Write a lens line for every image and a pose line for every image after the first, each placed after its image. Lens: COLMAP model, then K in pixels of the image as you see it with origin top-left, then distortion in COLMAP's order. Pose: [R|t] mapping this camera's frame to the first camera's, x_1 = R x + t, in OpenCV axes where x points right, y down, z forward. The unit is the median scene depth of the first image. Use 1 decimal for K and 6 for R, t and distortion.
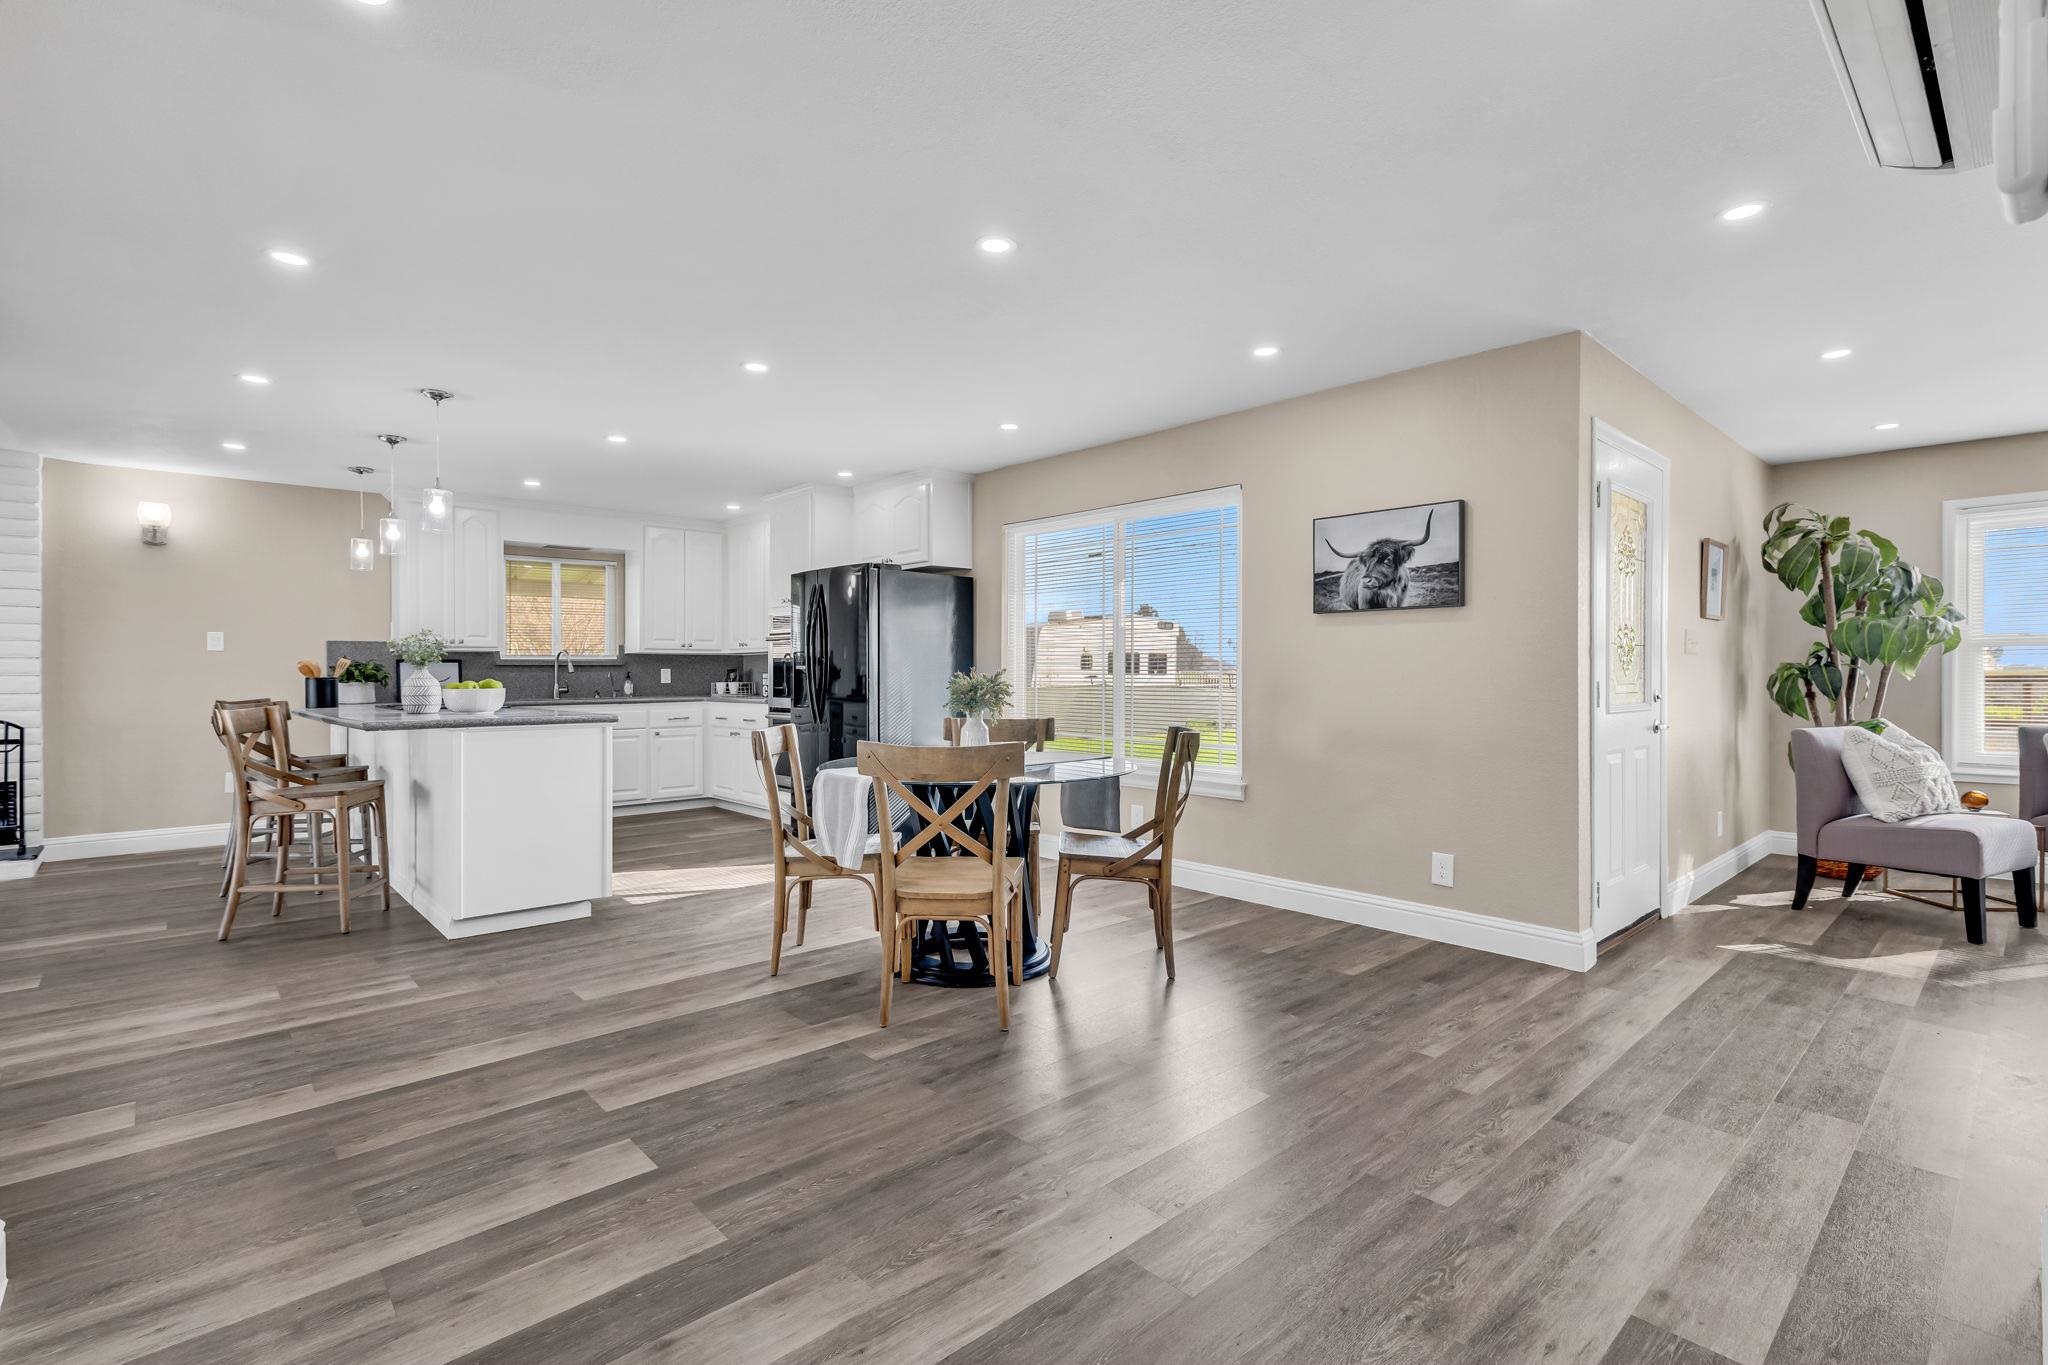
lens RADIAL K [[923.4, 0, 996.3], [0, 923.4, 681.1], [0, 0, 1]] dist [-0.000667, 0.000537]
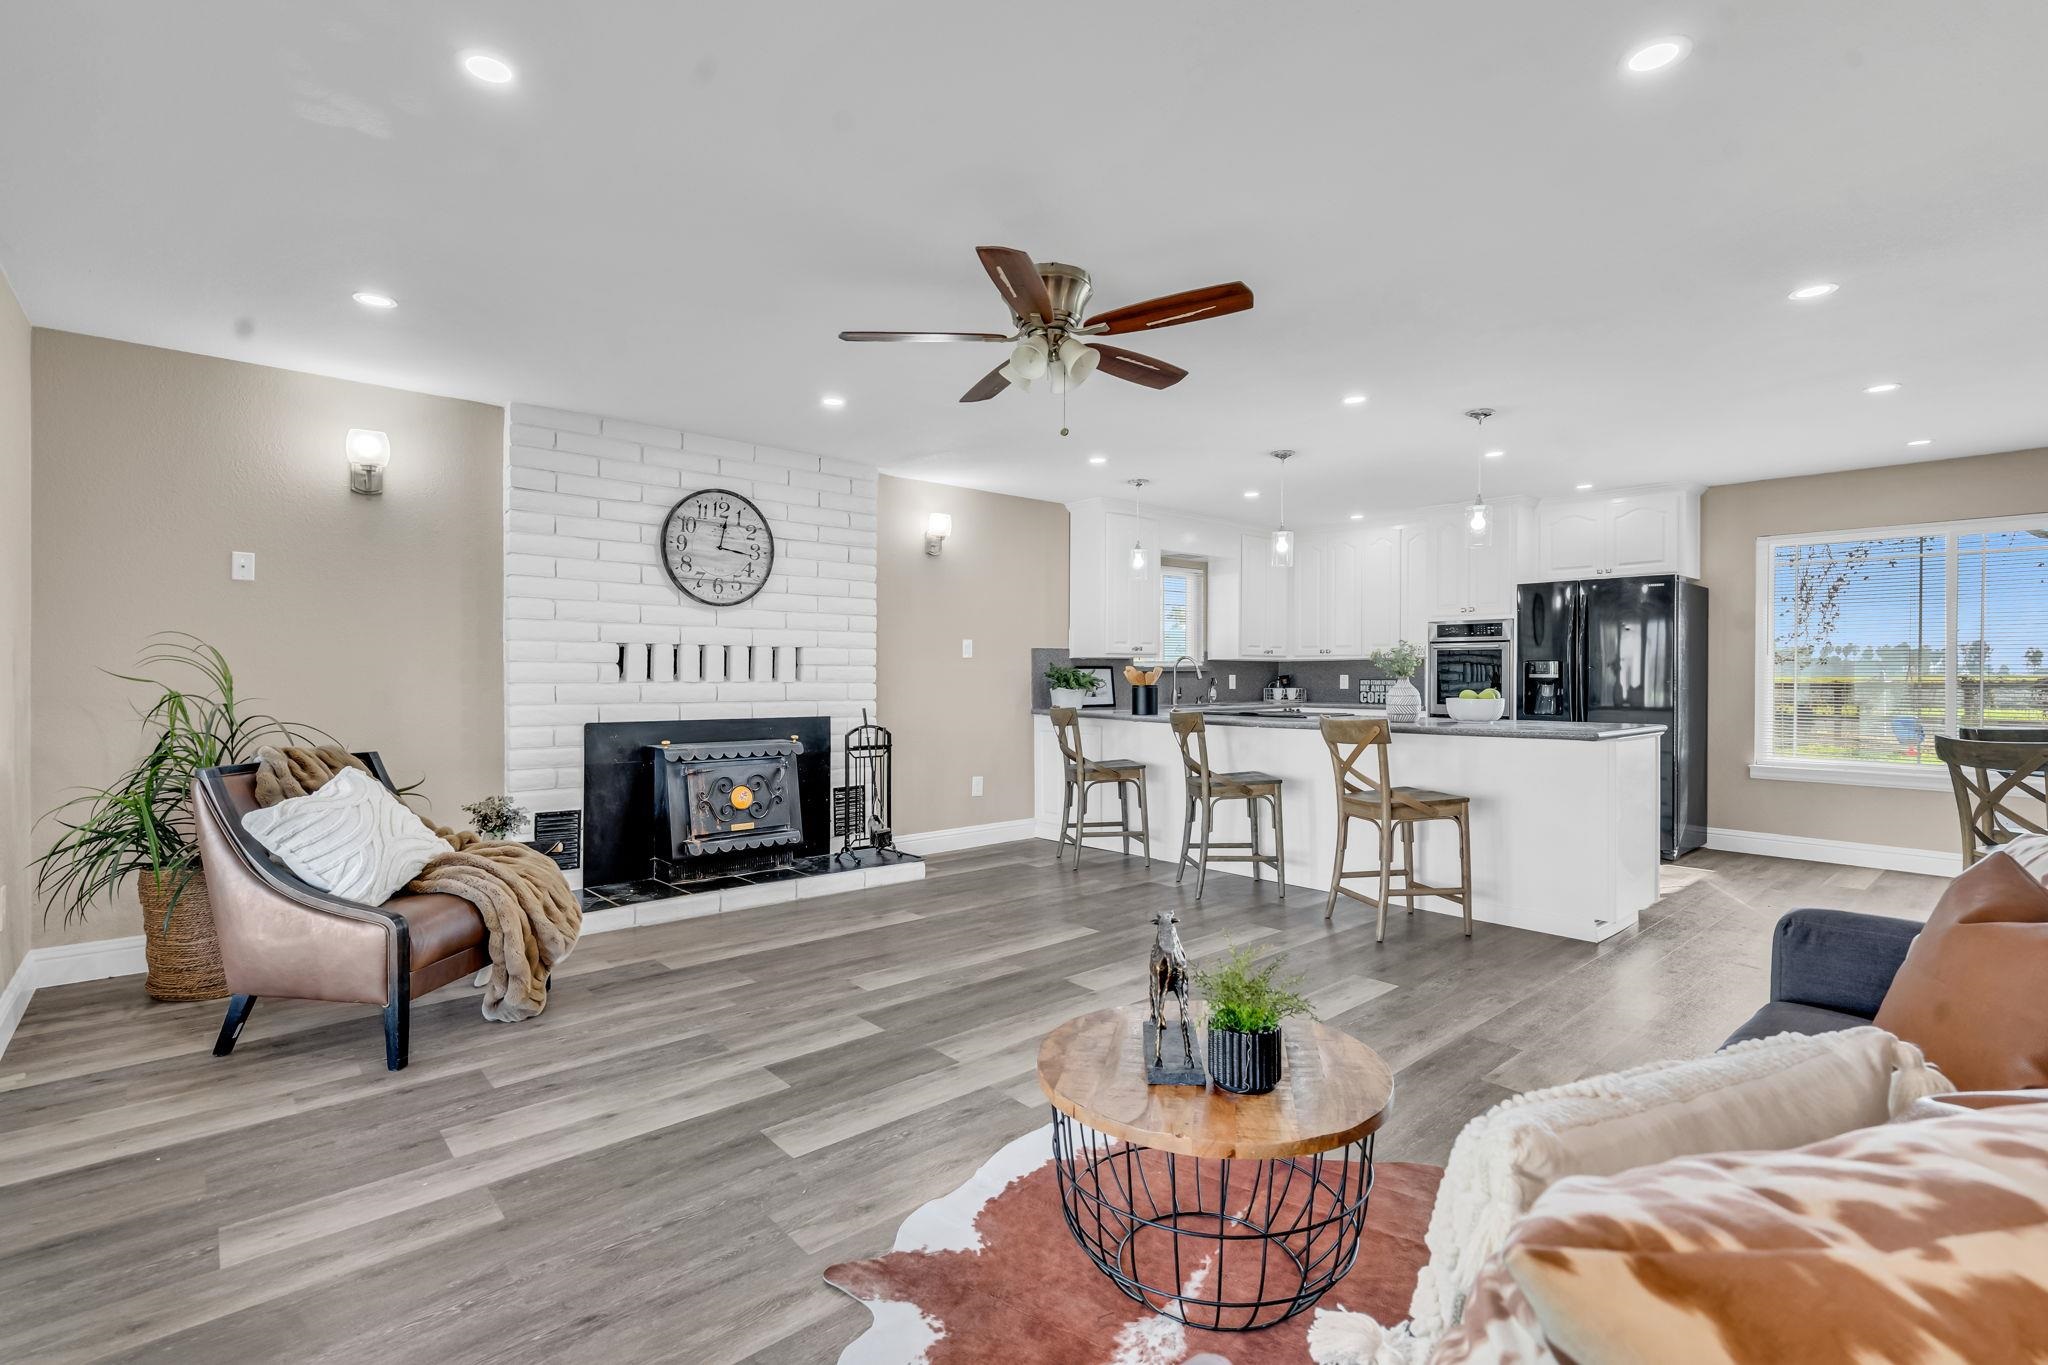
lens RADIAL K [[935.5, 0, 1002.1], [0, 935.5, 677.1], [0, 0, 1]] dist [-0.004079, 0.001013]
pose [[0.999841, 0.003474, -0.017509, -1.151526], [-0.003573, 0.999978, -0.005620, -0.008657], [0.017489, 0.005681, 0.999831, -0.054529]]
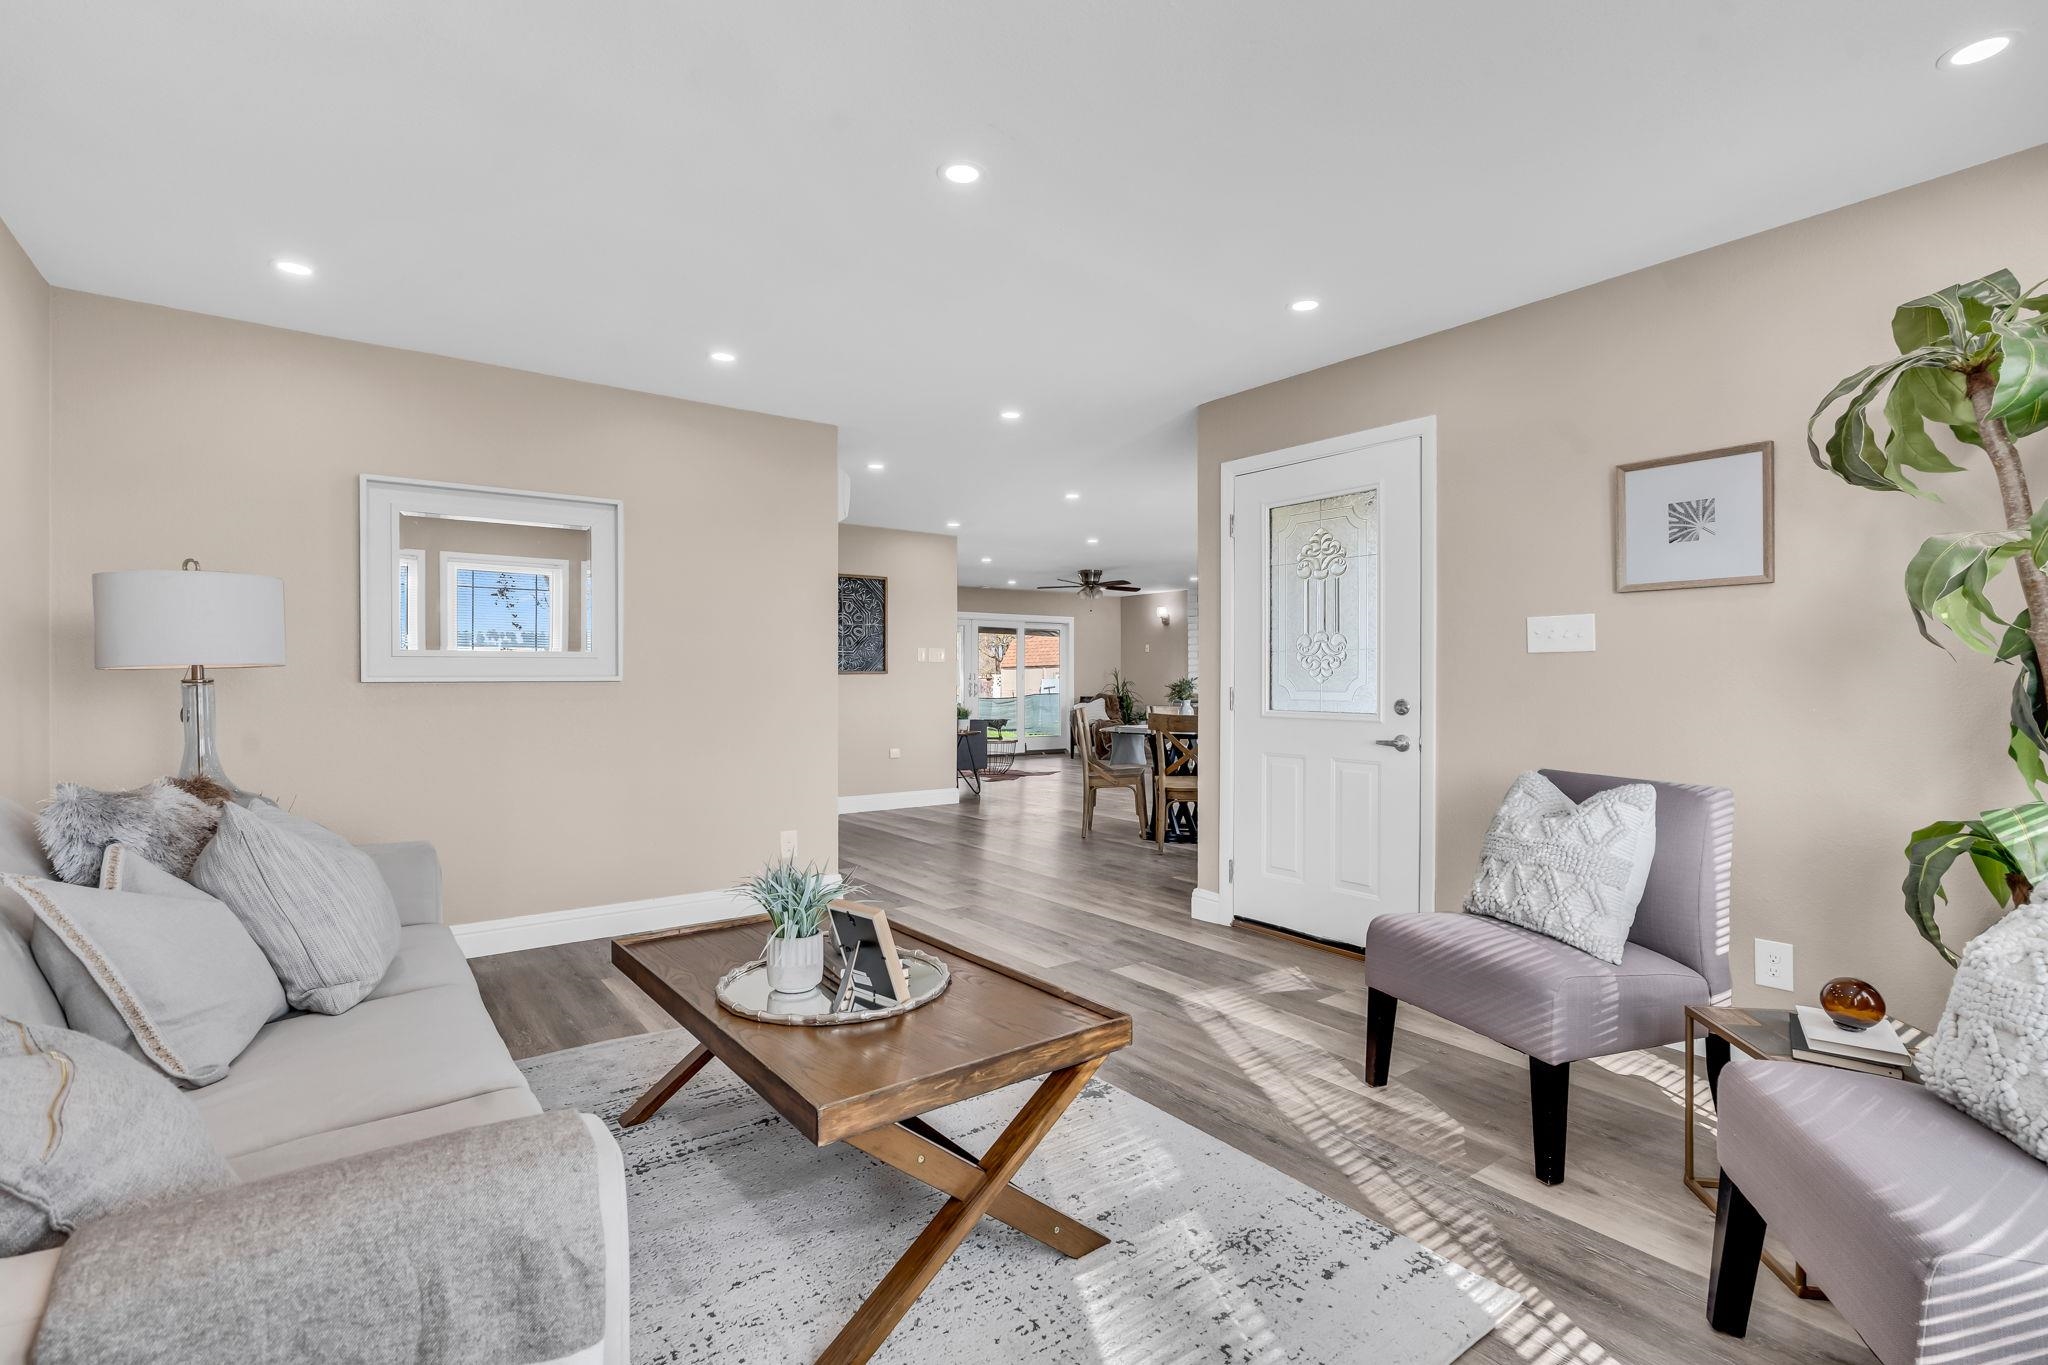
lens RADIAL K [[946.6, 0, 1035.6], [0, 946.6, 682.5], [0, 0, 1]] dist [-0.000561, 0.000141]
pose [[-0.088345, 0.003175, -0.996085, 1.600120], [-0.007431, 0.999965, 0.003847, -0.004551], [0.996062, 0.007742, -0.088319, 0.747855]]
